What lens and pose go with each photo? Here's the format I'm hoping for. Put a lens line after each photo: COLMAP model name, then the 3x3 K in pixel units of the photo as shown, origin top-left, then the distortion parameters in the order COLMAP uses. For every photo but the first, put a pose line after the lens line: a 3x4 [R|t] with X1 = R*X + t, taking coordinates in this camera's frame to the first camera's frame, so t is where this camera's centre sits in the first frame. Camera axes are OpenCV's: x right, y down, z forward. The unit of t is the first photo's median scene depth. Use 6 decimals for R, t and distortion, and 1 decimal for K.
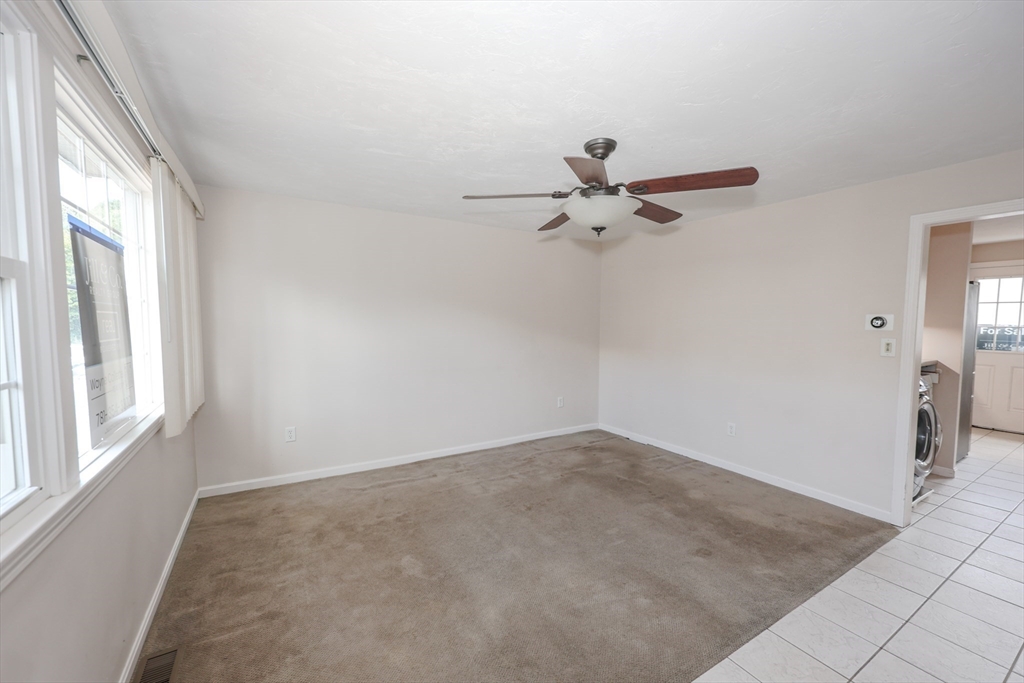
lens RADIAL K [[407.4, 0, 512.5], [0, 407.4, 347.4], [0, 0, 1]] dist [0.002197, 0.000237]
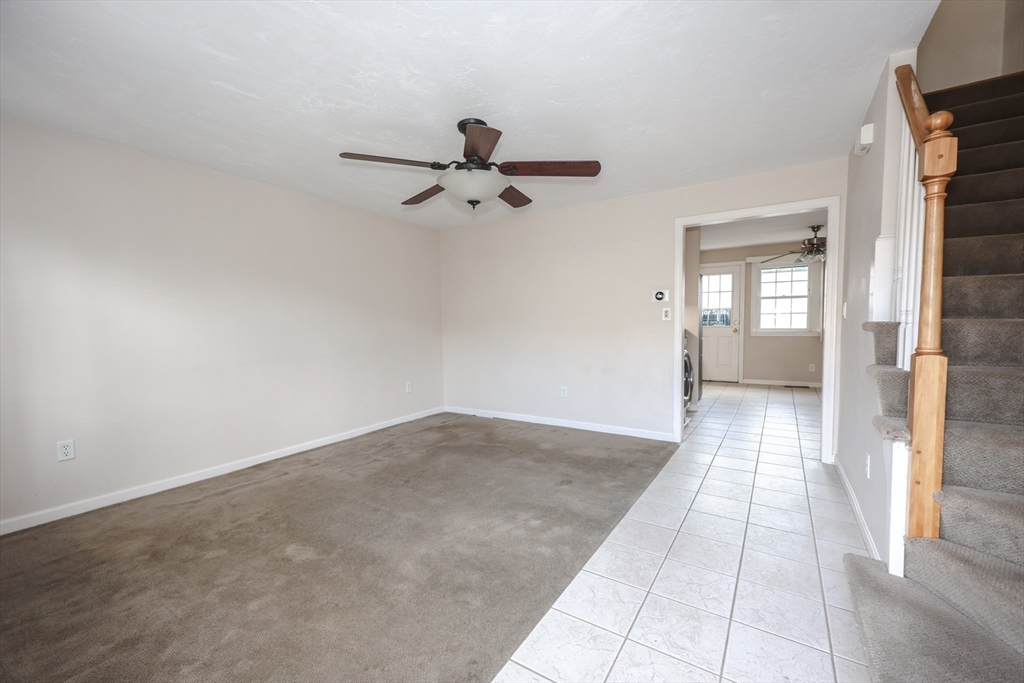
lens RADIAL K [[407.4, 0, 516.3], [0, 407.4, 343.9], [0, 0, 1]] dist [0.002197, 0.000237]
pose [[0.903930, -0.050726, 0.424661, -0.136717], [0.050780, 0.998647, 0.011198, 0.066100], [-0.424654, 0.011442, 0.905283, -0.027619]]
